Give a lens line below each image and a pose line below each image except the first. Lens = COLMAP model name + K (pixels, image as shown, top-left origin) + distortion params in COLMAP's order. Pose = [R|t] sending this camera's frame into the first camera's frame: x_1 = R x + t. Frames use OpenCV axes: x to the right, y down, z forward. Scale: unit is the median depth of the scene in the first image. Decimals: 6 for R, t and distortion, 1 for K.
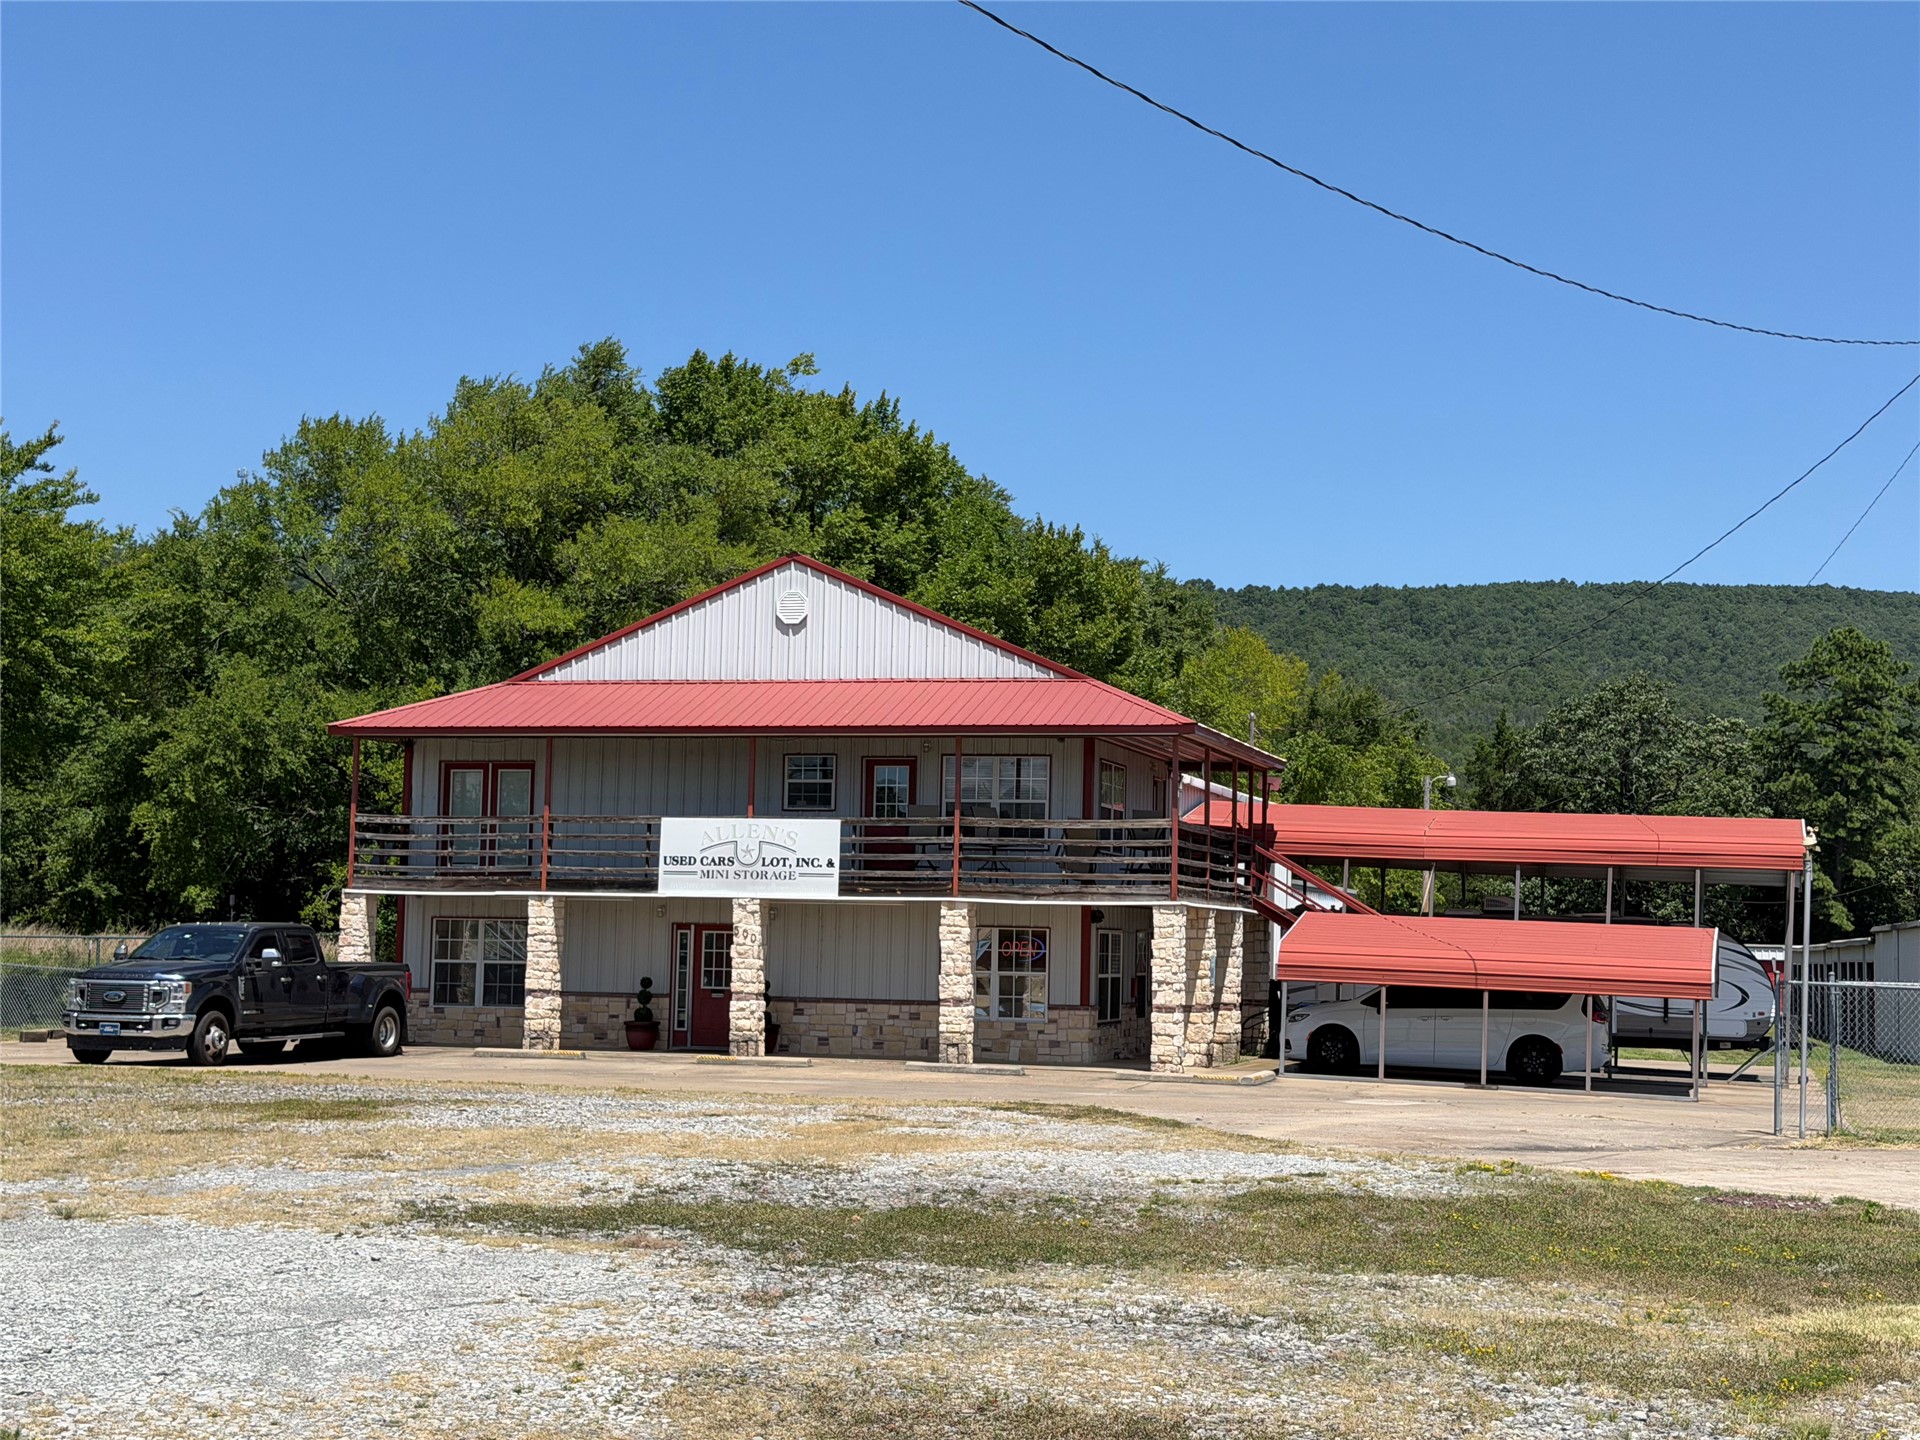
lens RADIAL K [[2590.6, 0, 960.0], [0, 2590.6, 720.0], [0, 0, 1]] dist [0.121091, -0.028545]
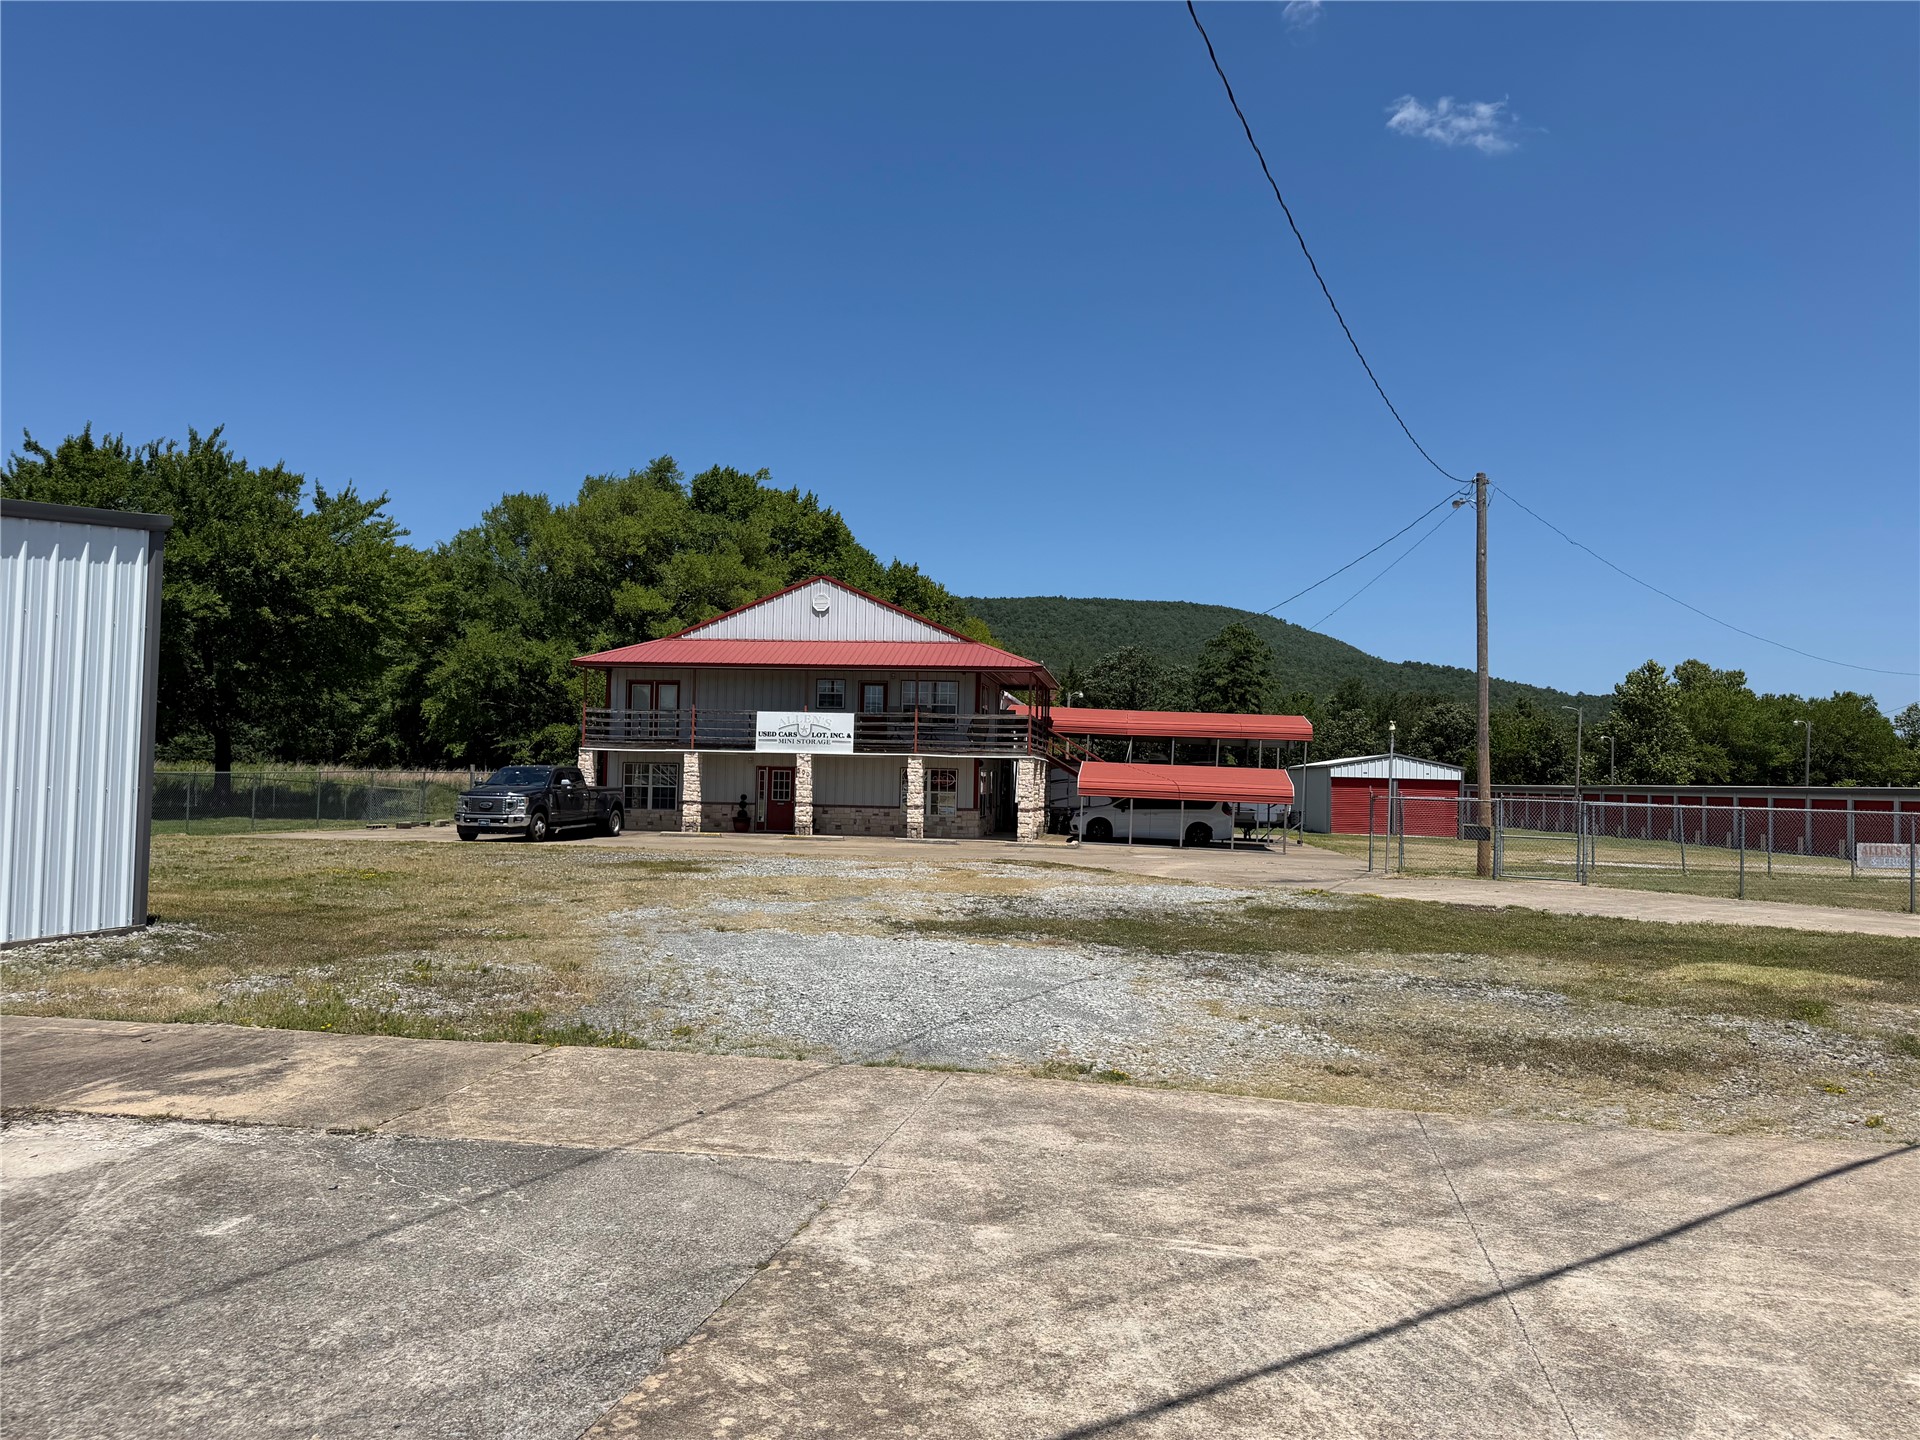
lens RADIAL K [[1298.0, 0, 960.0], [0, 1298.0, 720.0], [0, 0, 1]] dist [0.109282, -0.156154]
pose [[0.987303, 0.007848, 0.158656, -0.118206], [-0.014963, 0.998933, 0.043700, -0.000110], [-0.158143, -0.045519, 0.986366, 0.030987]]
